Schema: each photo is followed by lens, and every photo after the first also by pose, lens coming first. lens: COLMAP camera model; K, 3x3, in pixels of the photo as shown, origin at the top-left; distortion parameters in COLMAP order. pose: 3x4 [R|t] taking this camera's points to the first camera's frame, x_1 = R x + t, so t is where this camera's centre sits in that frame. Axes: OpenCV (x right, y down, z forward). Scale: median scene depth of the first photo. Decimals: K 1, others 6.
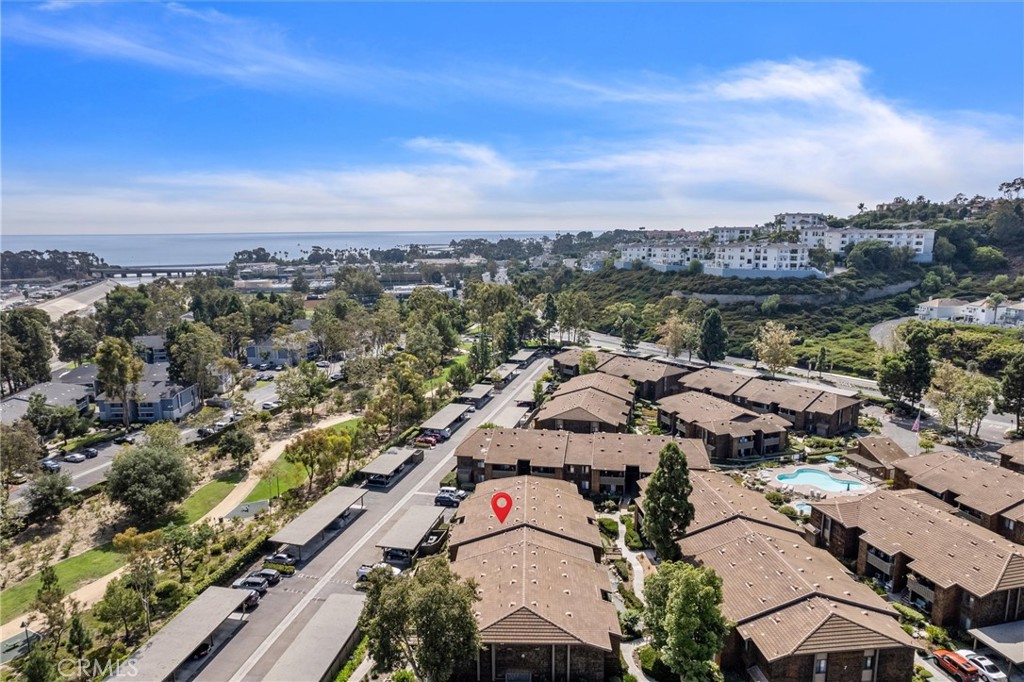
lens RADIAL K [[652.1, 0, 515.6], [0, 652.1, 354.8], [0, 0, 1]] dist [-0.080586, 0.069451]
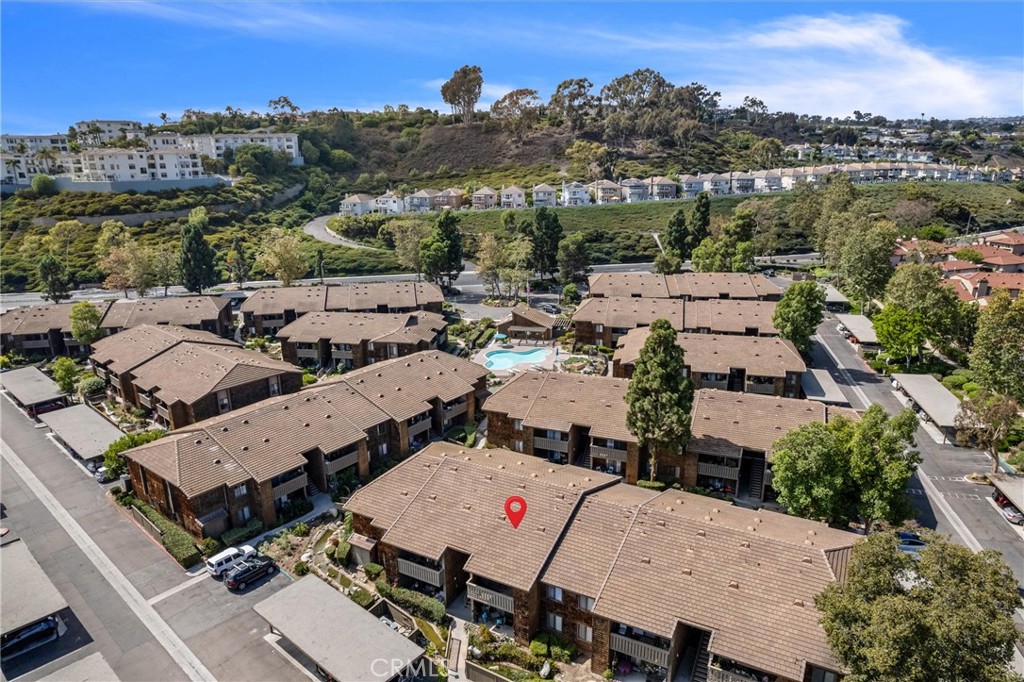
lens RADIAL K [[652.1, 0, 515.6], [0, 652.1, 354.8], [0, 0, 1]] dist [-0.080586, 0.069451]
pose [[0.460644, -0.267133, 0.846432, -0.219728], [0.174956, 0.962253, 0.208471, -0.010764], [-0.870171, 0.052057, 0.489992, 0.294608]]
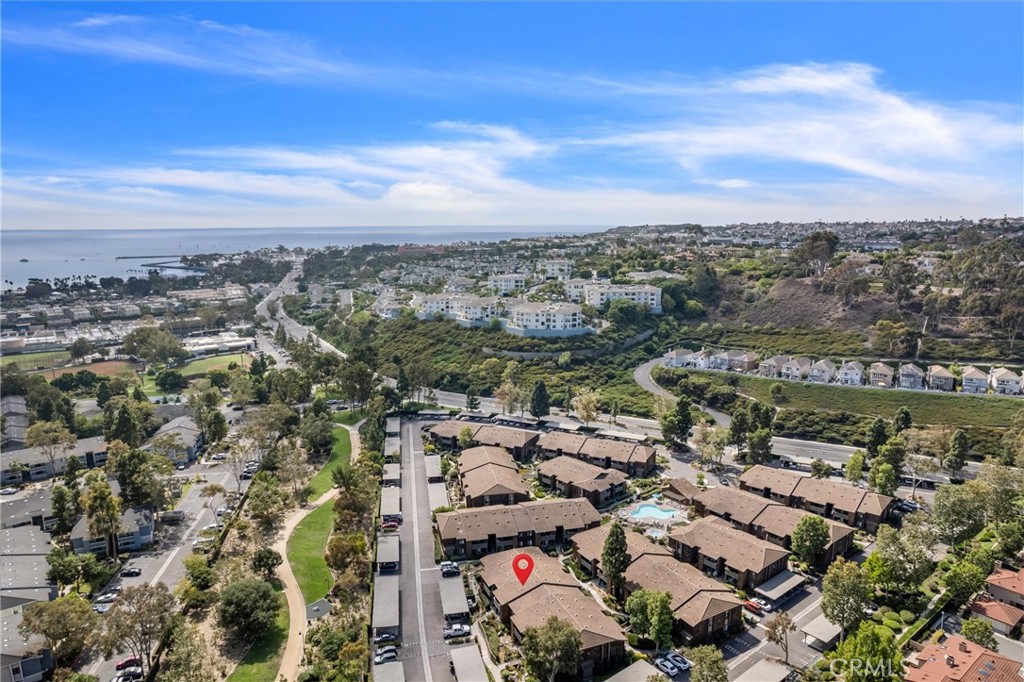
lens RADIAL K [[652.1, 0, 515.6], [0, 652.1, 354.8], [0, 0, 1]] dist [-0.080586, 0.069451]
pose [[0.915395, -0.080146, 0.394498, -0.279162], [0.077151, 0.996743, 0.023477, -0.160551], [-0.395095, 0.008945, 0.918597, -0.232002]]
